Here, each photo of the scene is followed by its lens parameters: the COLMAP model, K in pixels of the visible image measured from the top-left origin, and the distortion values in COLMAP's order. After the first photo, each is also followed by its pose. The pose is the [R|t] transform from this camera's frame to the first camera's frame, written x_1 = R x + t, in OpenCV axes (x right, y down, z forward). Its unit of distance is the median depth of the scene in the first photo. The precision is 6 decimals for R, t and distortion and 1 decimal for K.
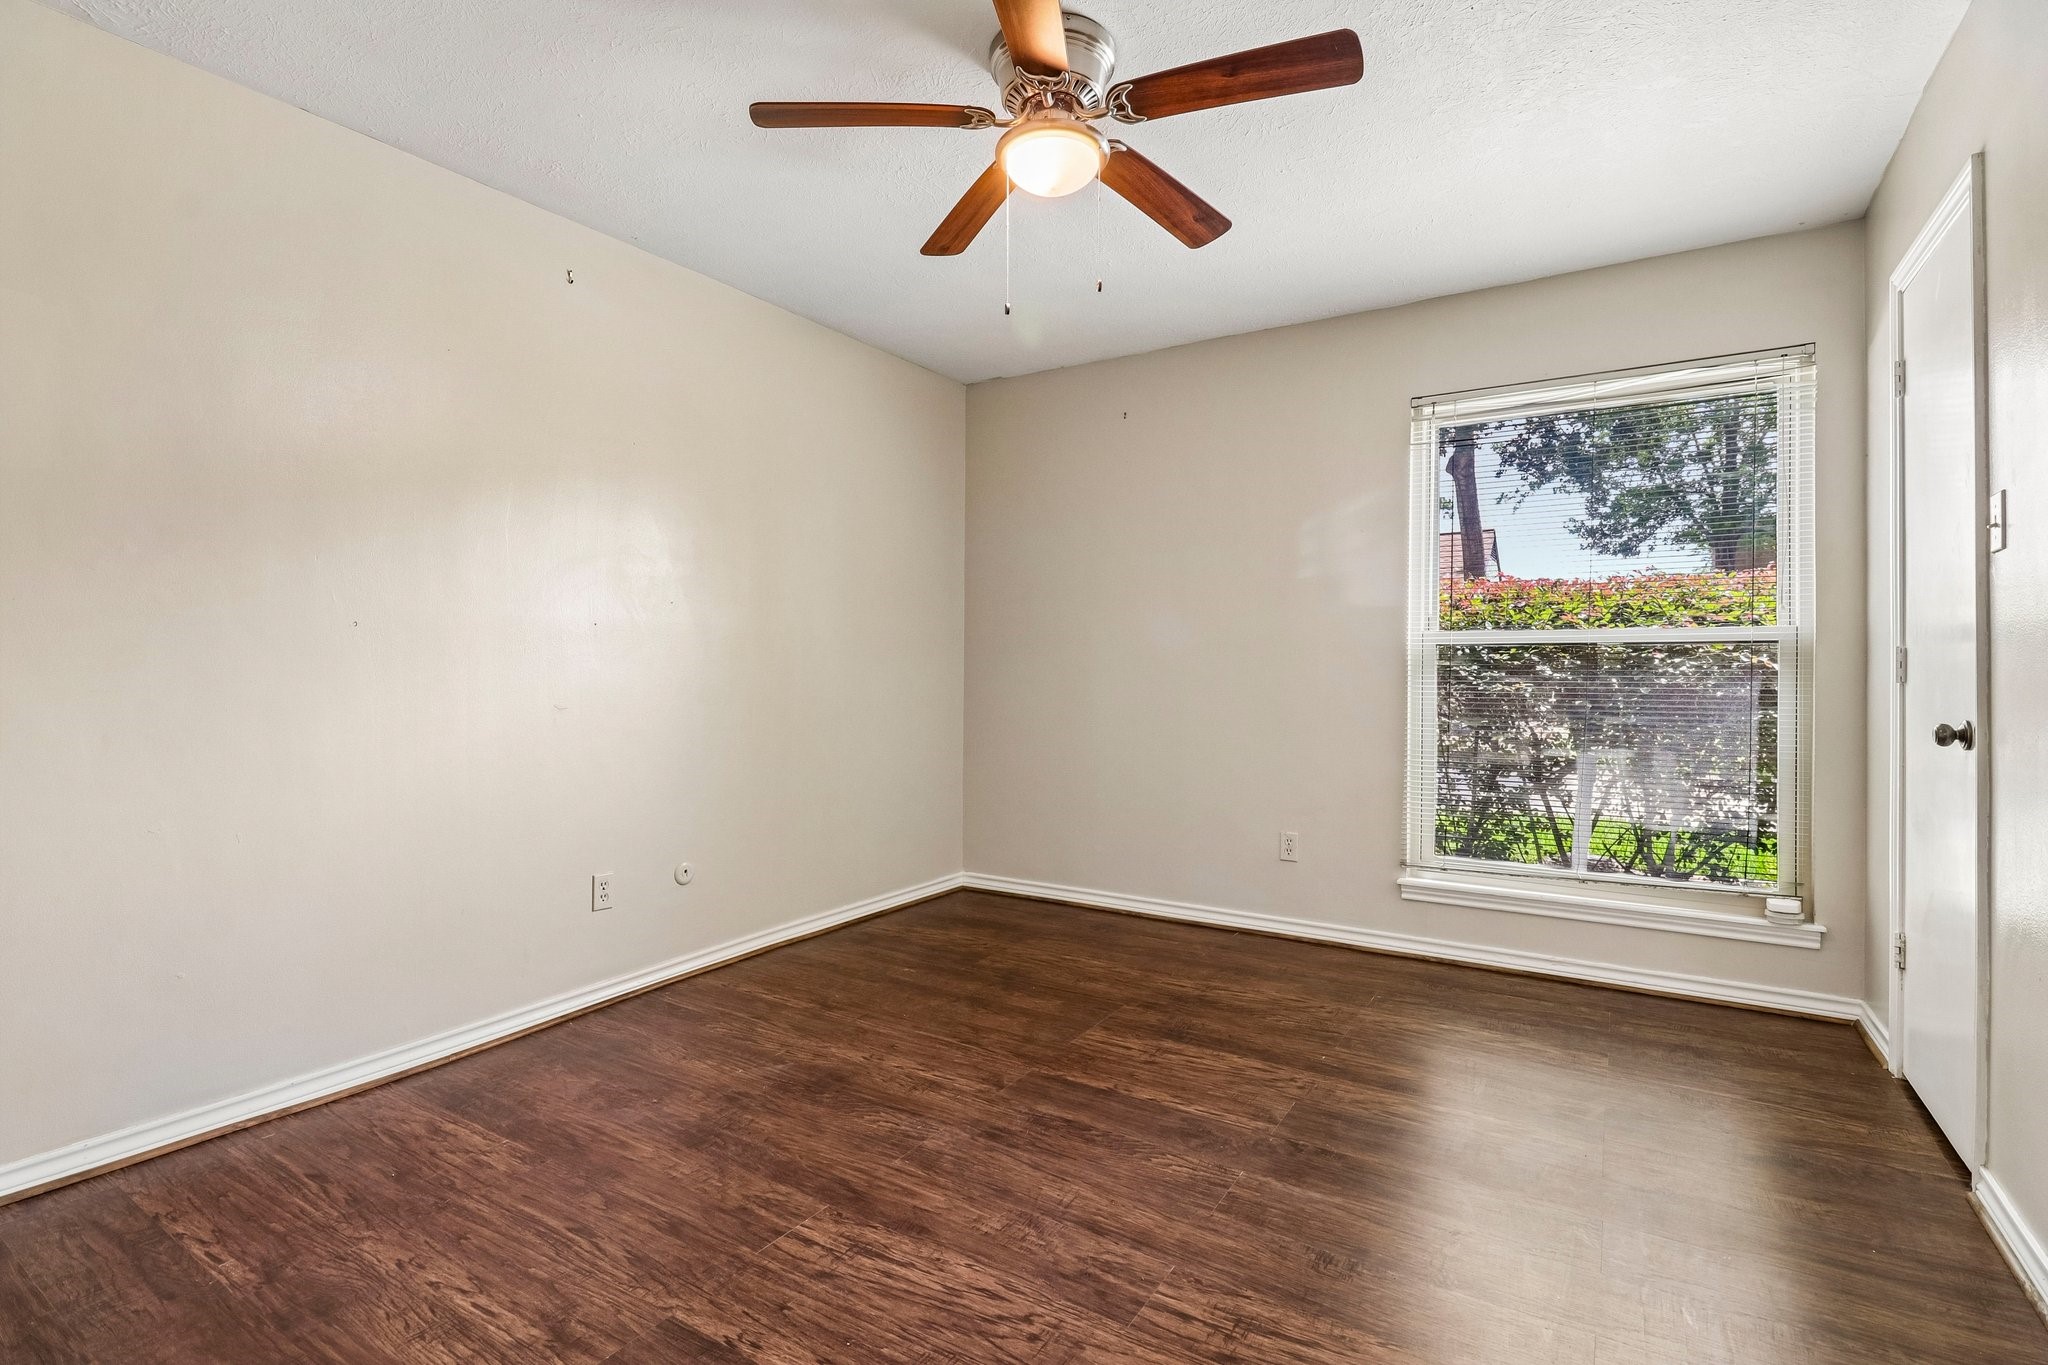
lens RADIAL K [[960.3, 0, 1015.0], [0, 960.3, 669.8], [0, 0, 1]] dist [-0.042335, -0.000185]
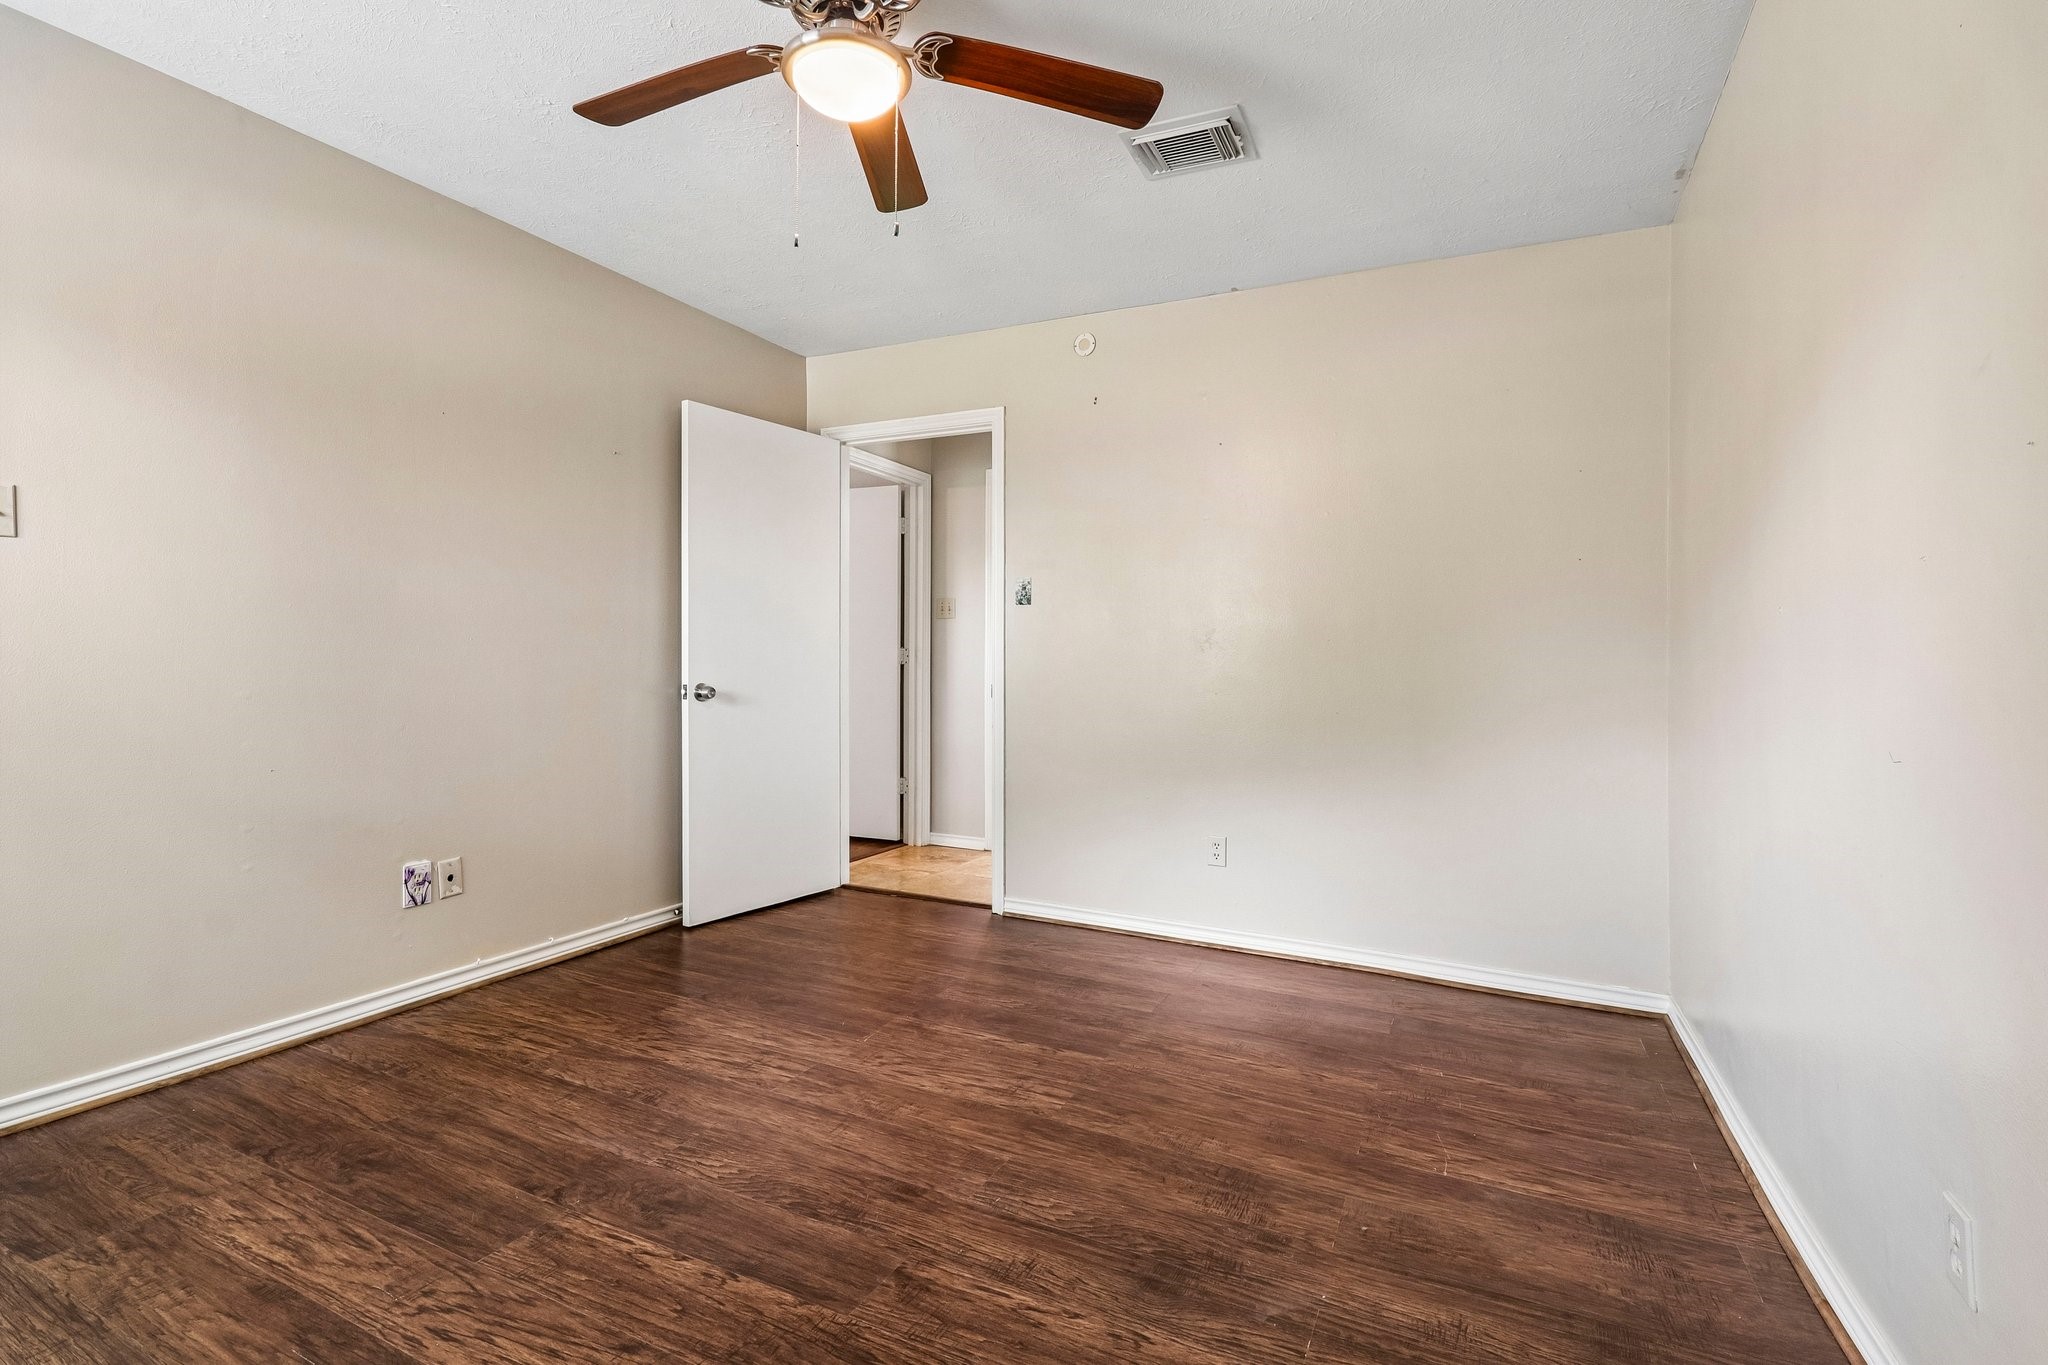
lens RADIAL K [[960.3, 0, 1015.0], [0, 960.3, 669.8], [0, 0, 1]] dist [-0.042335, -0.000185]
pose [[-0.994307, -0.016287, -0.105304, -0.021576], [-0.016413, 0.999865, 0.000333, 0.017692], [0.105284, 0.002059, -0.994440, 1.941069]]
